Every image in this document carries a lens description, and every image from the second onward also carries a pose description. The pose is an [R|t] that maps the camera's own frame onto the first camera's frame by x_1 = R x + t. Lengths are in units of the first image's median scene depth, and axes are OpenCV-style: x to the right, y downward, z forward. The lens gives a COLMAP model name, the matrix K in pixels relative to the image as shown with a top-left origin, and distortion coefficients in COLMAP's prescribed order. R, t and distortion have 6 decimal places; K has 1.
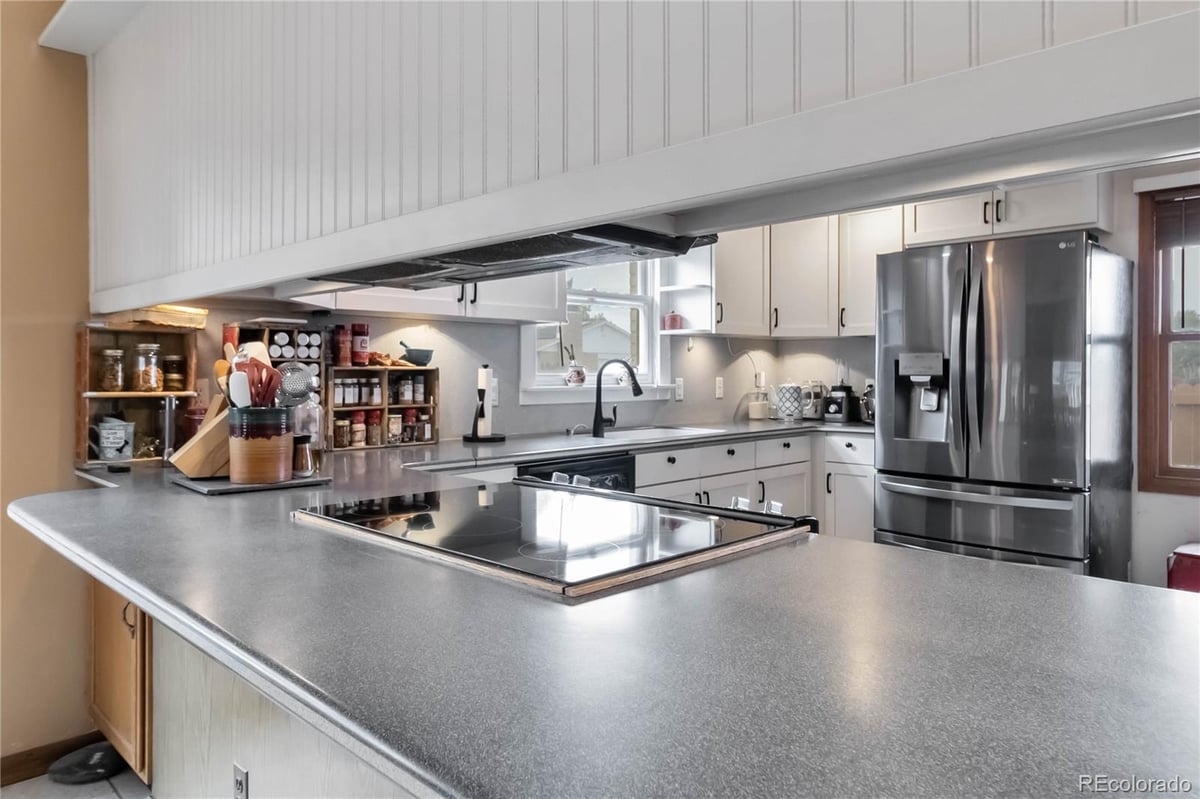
lens RADIAL K [[768.7, 0, 606.5], [0, 768.7, 371.1], [0, 0, 1]] dist [0.001130, 0.001536]
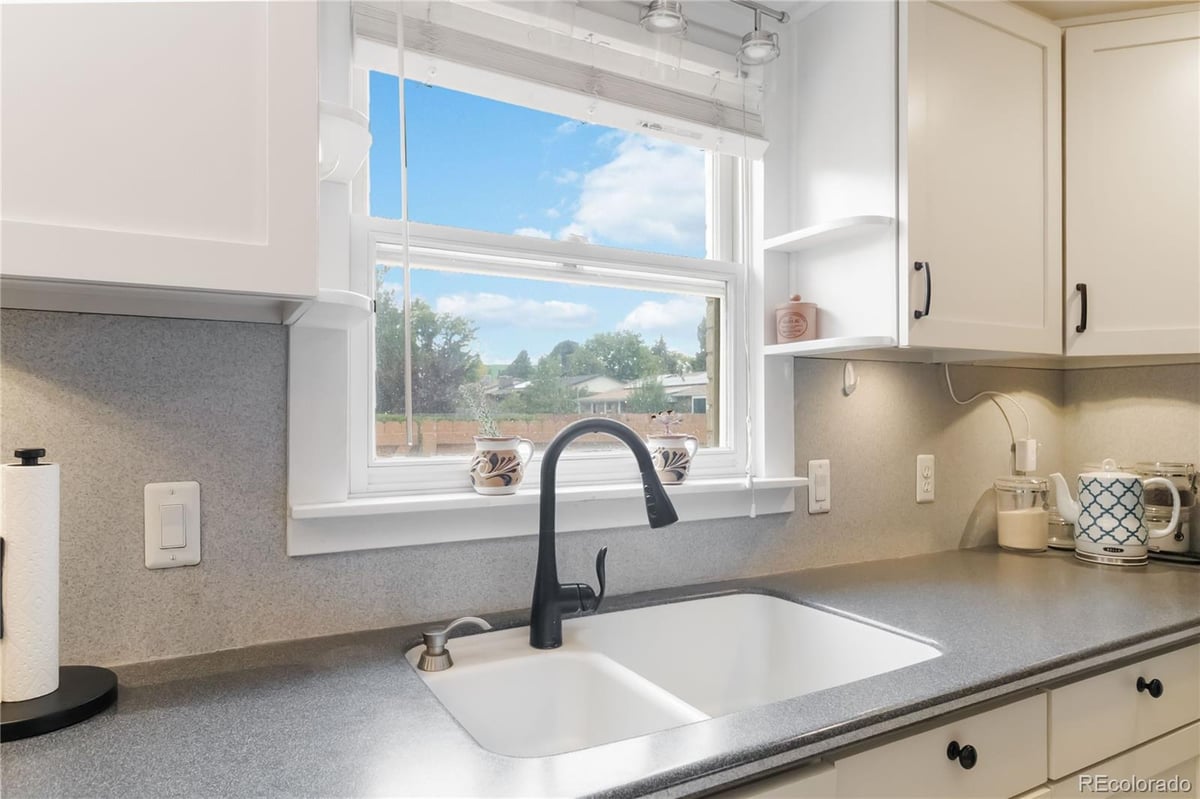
lens RADIAL K [[714.6, 0, 602.6], [0, 714.6, 407.7], [0, 0, 1]] dist [0.002716, -0.000430]
pose [[0.958582, -0.002330, -0.284807, 0.107979], [0.000246, 0.999973, -0.007354, -0.019081], [0.284817, 0.006979, 0.958557, 0.692722]]
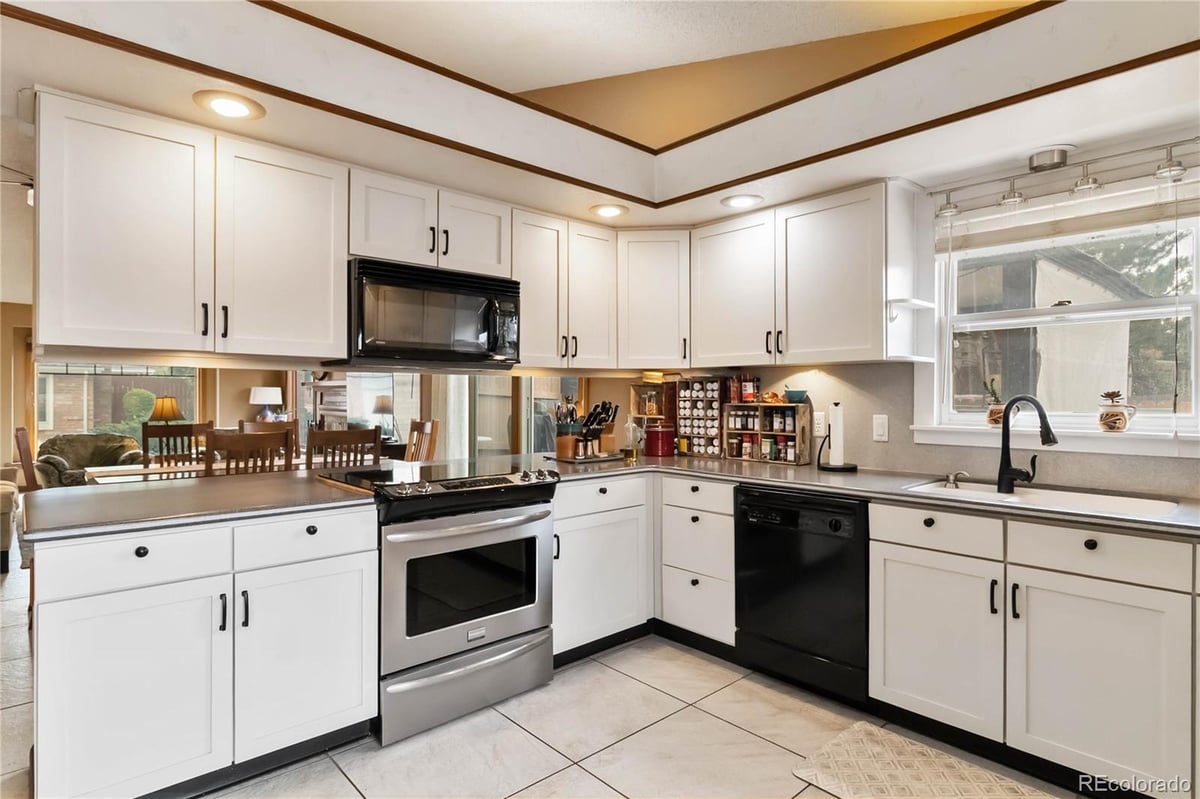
lens RADIAL K [[640.6, 0, 612.5], [0, 640.6, 394.3], [0, 0, 1]] dist [-0.005856, 0.002962]
pose [[-0.047803, -0.001850, -0.998855, 0.685669], [0.000107, 0.999998, -0.001857, -0.015936], [0.998857, -0.000196, -0.047803, 0.617849]]
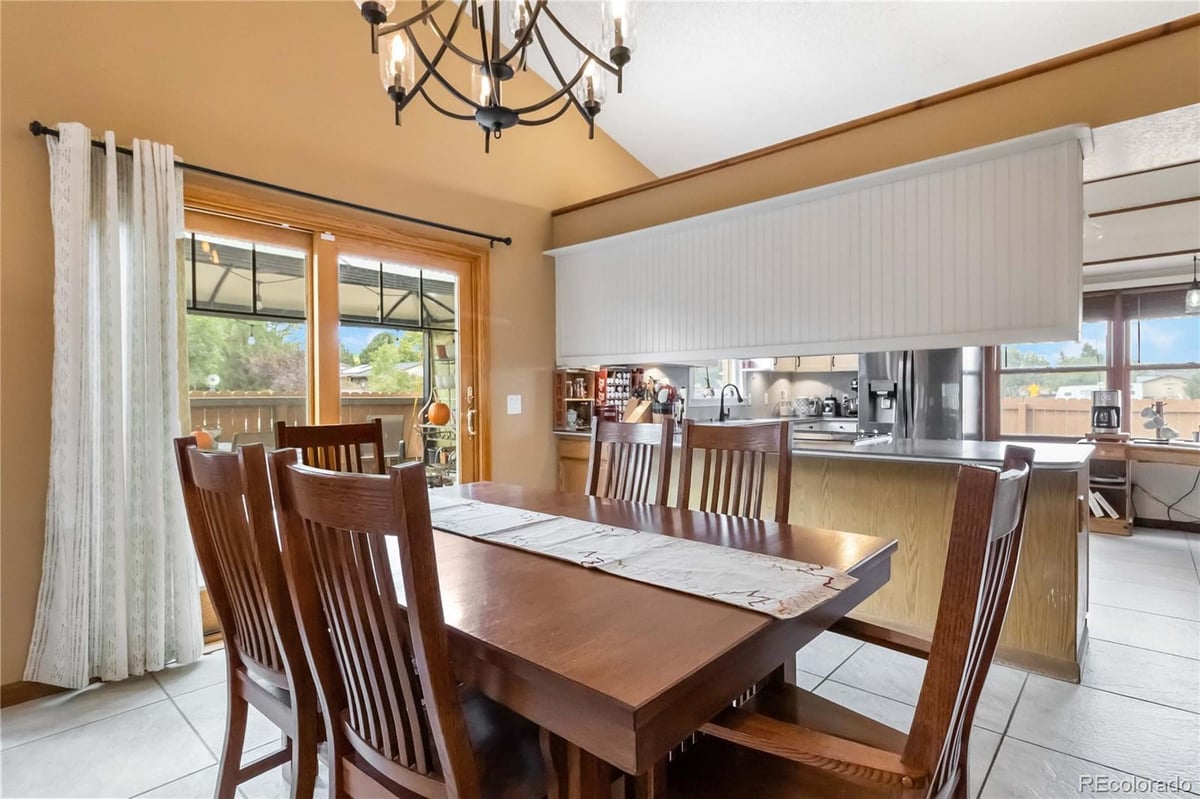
lens RADIAL K [[588.7, 0, 607.5], [0, 588.7, 400.0], [0, 0, 1]] dist [0.001463, -0.000840]
pose [[0.999039, -0.006742, 0.043312, -0.372588], [0.006274, 0.999921, 0.010935, 0.007204], [-0.043382, -0.010653, 0.999002, -0.509217]]
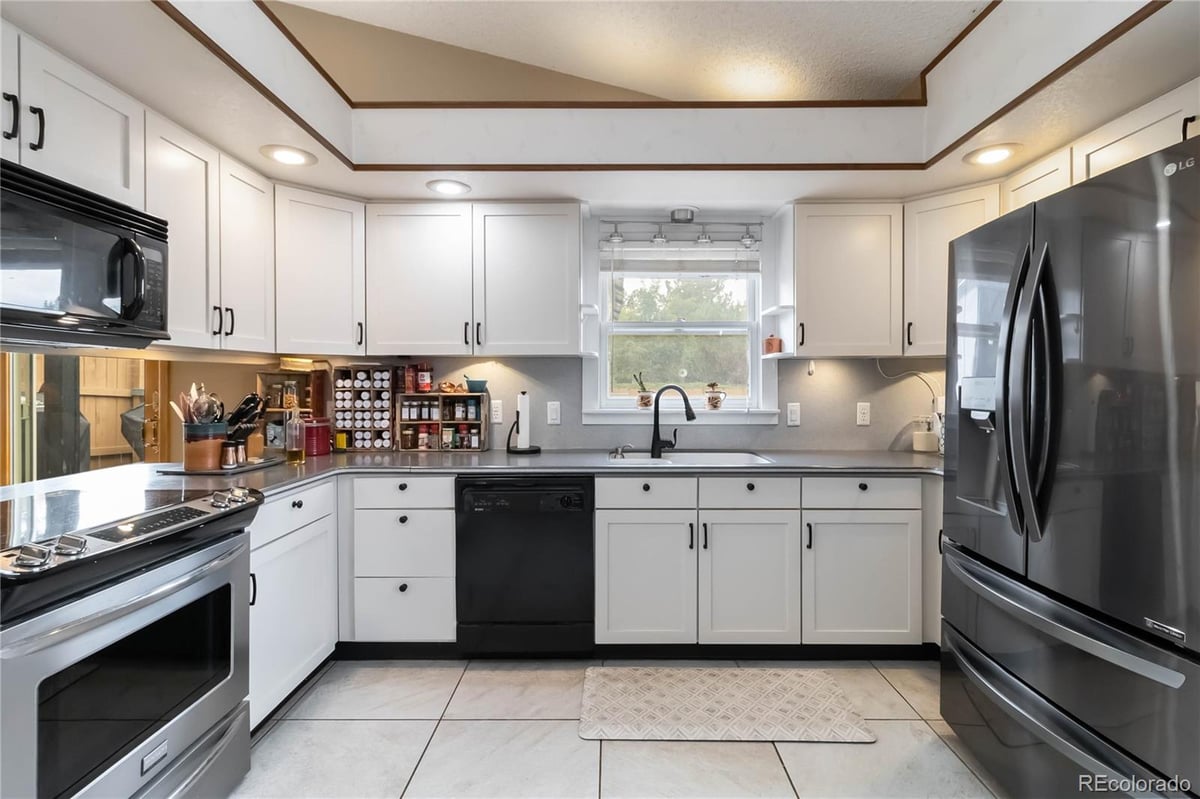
lens RADIAL K [[553.5, 0, 611.4], [0, 553.5, 388.6], [0, 0, 1]] dist [-0.000103, 0.001295]
pose [[0.699383, 0.004605, -0.714732, 0.505525], [0.001261, 0.999970, 0.007676, -0.017023], [0.714746, -0.006270, 0.699356, 0.406963]]
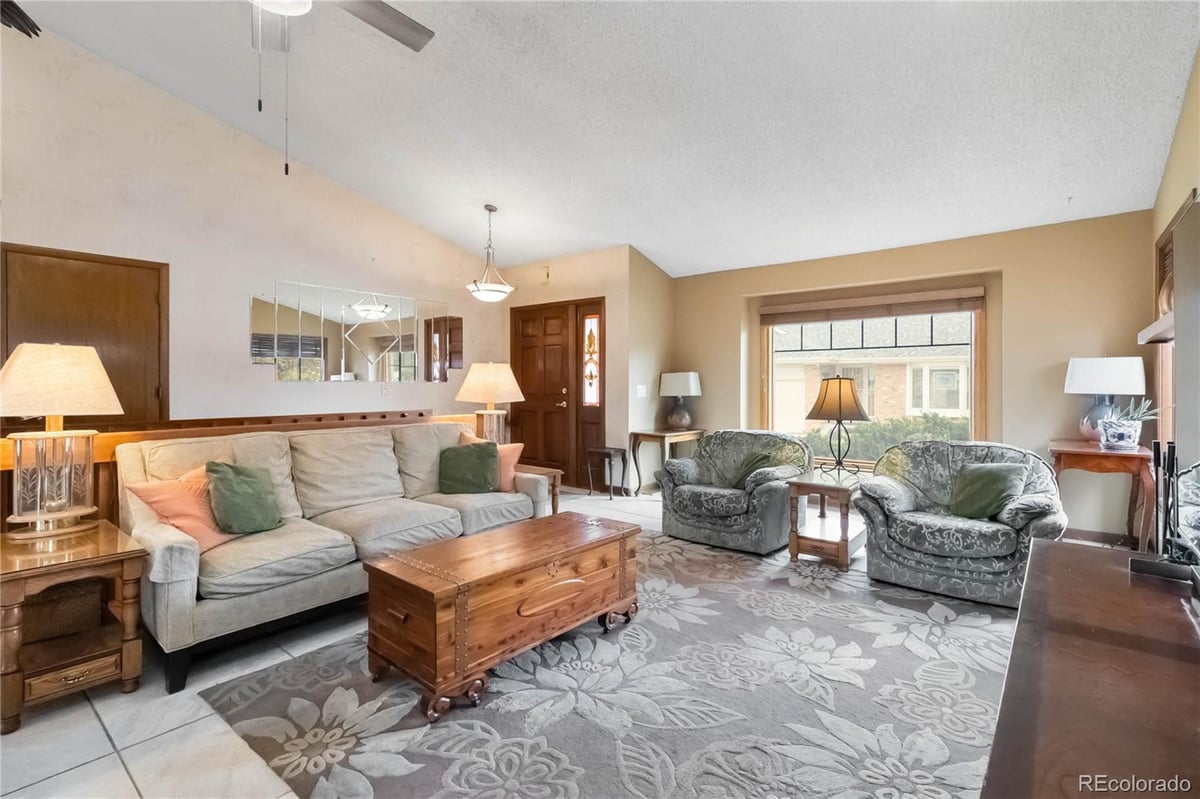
lens RADIAL K [[553.5, 0, 612.2], [0, 553.5, 387.7], [0, 0, 1]] dist [-0.000103, 0.001295]
pose [[-0.995220, -0.002221, -0.097635, -0.829370], [-0.002613, 0.999989, 0.003887, 0.004946], [0.097625, 0.004123, -0.995215, 0.026812]]
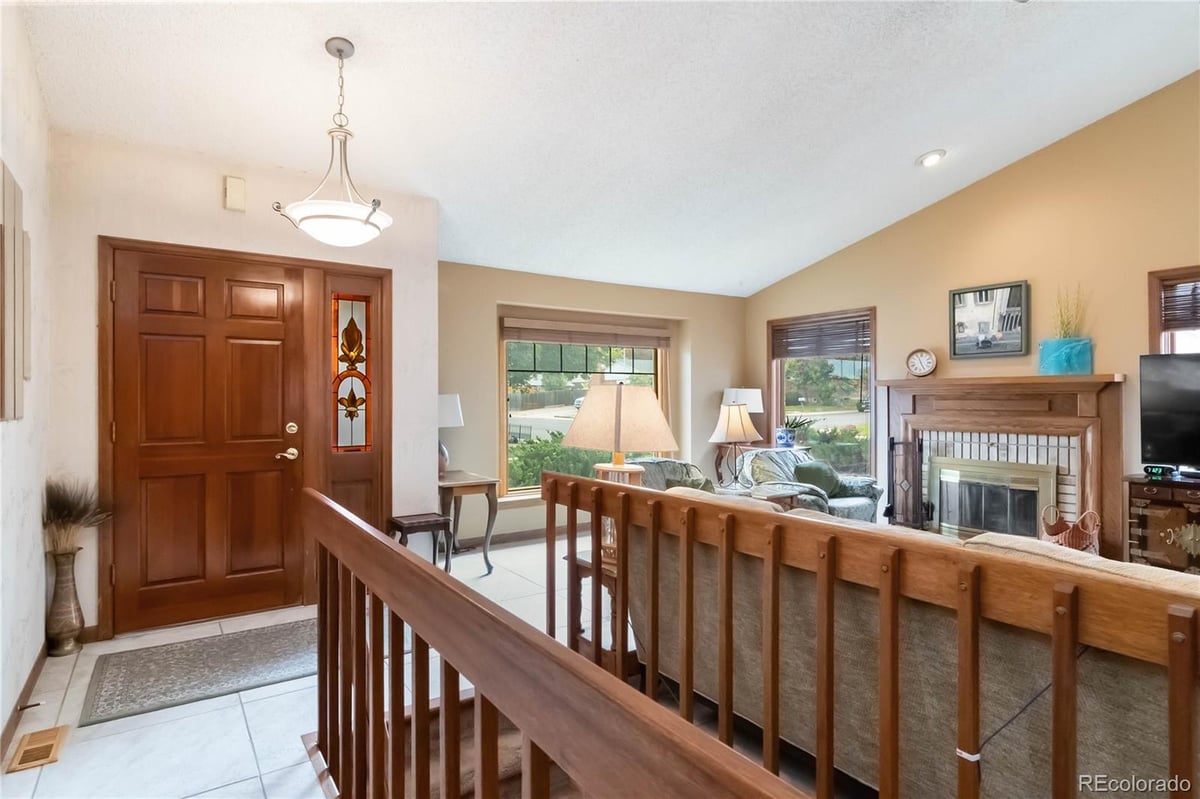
lens RADIAL K [[640.6, 0, 608.4], [0, 640.6, 397.4], [0, 0, 1]] dist [-0.005856, 0.002962]
pose [[-0.184048, -0.002887, -0.982913, 0.050118], [0.005081, 0.999980, -0.003889, -0.020960], [0.982904, -0.005710, -0.184030, -0.959973]]
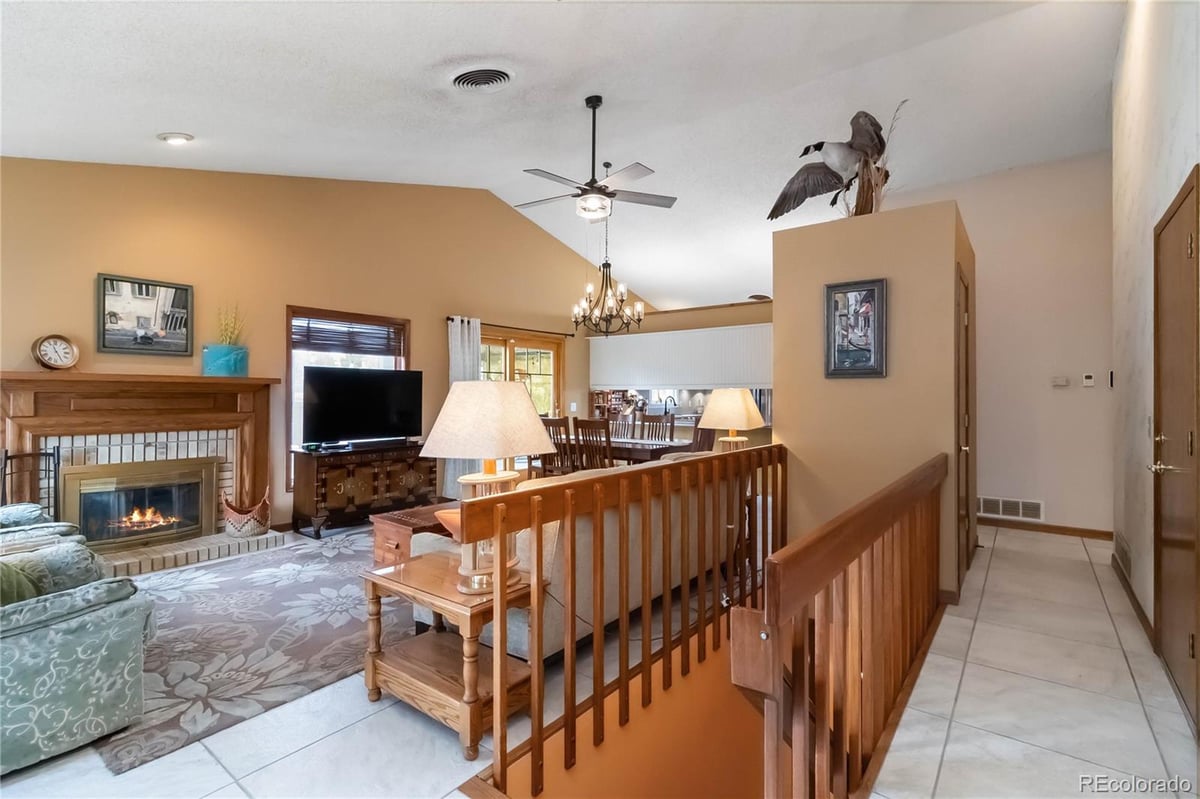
lens RADIAL K [[553.5, 0, 605.4], [0, 553.5, 391.3], [0, 0, 1]] dist [-0.000103, 0.001295]
pose [[0.992075, 0.001765, 0.125634, -0.646572], [-0.001167, 0.999988, -0.004831, -0.026837], [-0.125641, 0.004647, 0.992065, -1.664282]]
